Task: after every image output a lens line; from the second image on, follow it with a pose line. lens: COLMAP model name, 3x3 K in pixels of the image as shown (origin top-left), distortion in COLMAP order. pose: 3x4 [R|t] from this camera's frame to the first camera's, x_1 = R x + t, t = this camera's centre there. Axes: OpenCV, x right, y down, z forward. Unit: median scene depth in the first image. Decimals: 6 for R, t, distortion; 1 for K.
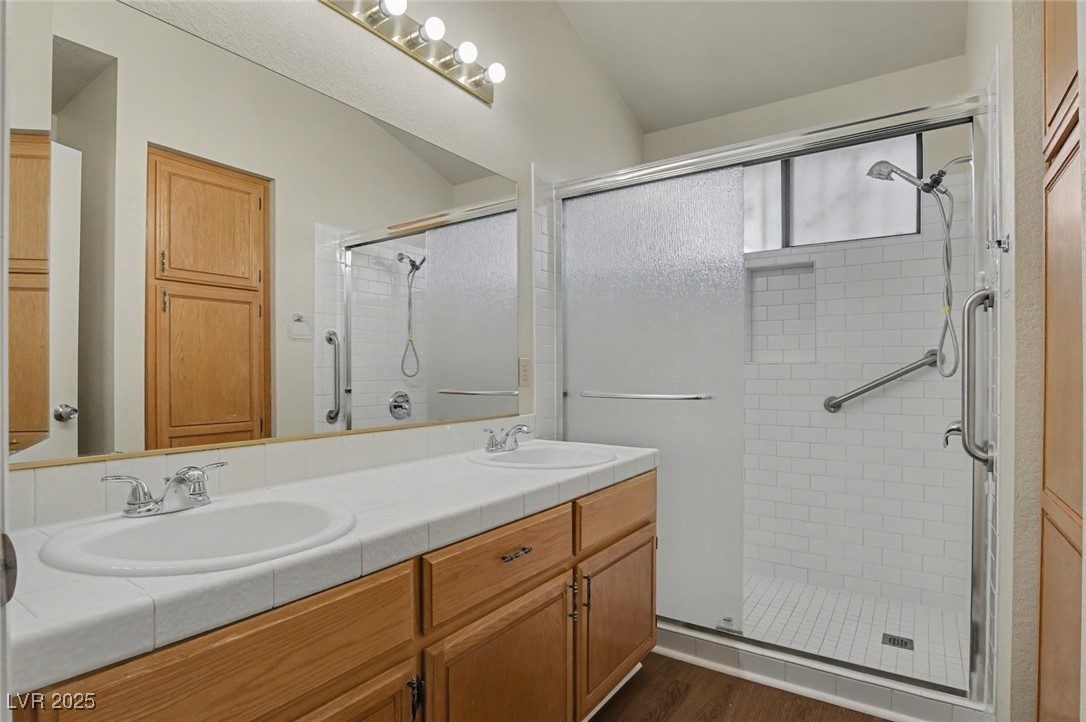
lens RADIAL K [[560.7, 0, 543.0], [0, 560.7, 361.0], [0, 0, 1]] dist [-0.023163, 0.000209]
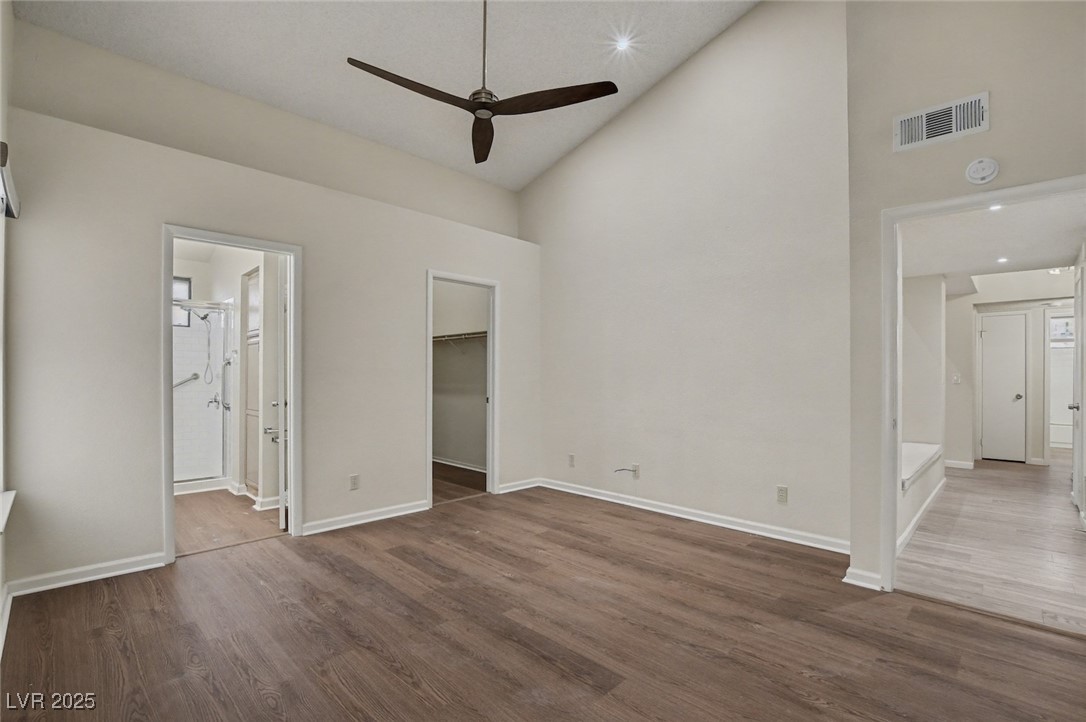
lens RADIAL K [[493.3, 0, 541.7], [0, 493.3, 371.5], [0, 0, 1]] dist [-0.026024, 0.000814]
pose [[0.182708, 0.007059, 0.983142, -1.516726], [-0.021200, 0.999770, -0.003238, -0.068374], [-0.982939, -0.020251, 0.182815, -1.240608]]
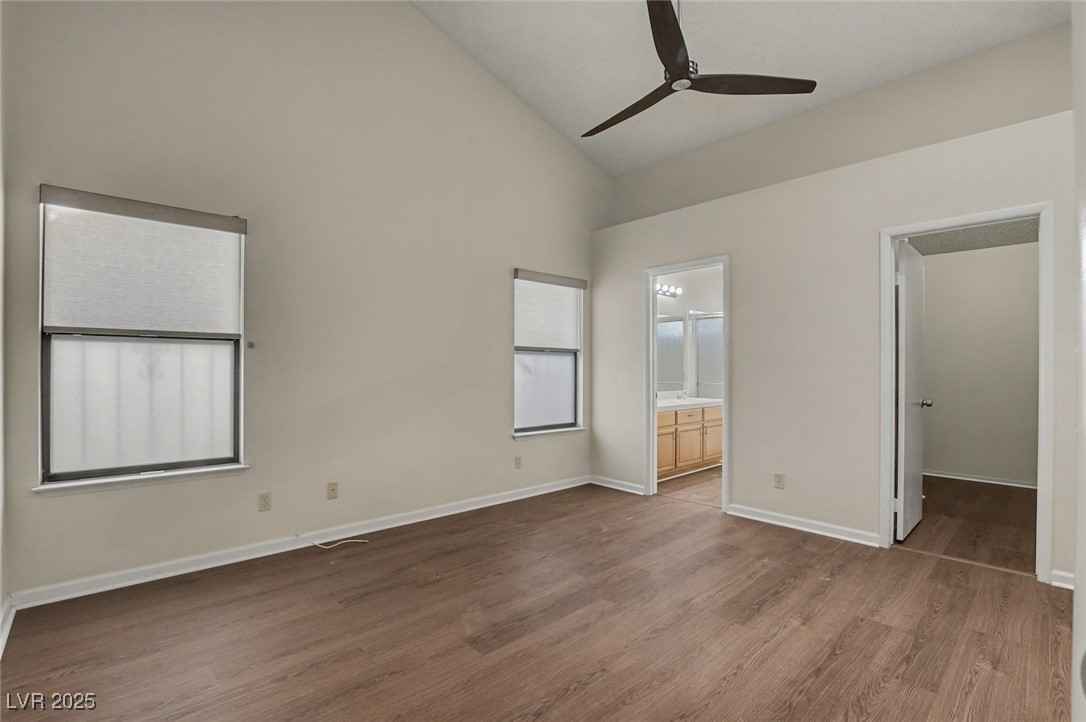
lens RADIAL K [[493.3, 0, 541.7], [0, 493.3, 371.5], [0, 0, 1]] dist [-0.026024, 0.000814]
pose [[0.974440, 0.002995, -0.224630, -0.221428], [0.001156, 0.999831, 0.018347, -0.071899], [0.224647, -0.018137, 0.974271, -2.164298]]
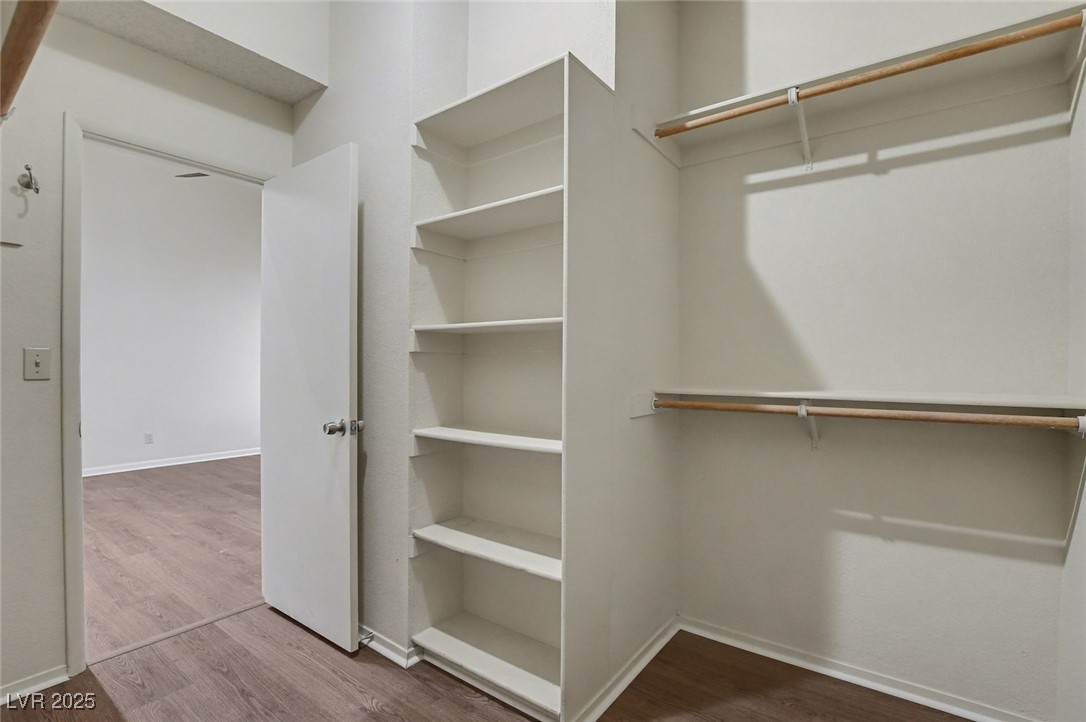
lens RADIAL K [[505.5, 0, 542.4], [0, 505.5, 376.1], [0, 0, 1]] dist [-0.029433, 0.000745]
pose [[-0.046011, 0.020175, -0.998737, 1.708851], [0.013420, 0.999718, 0.019577, -0.023430], [0.998851, -0.012502, -0.046269, 0.367151]]
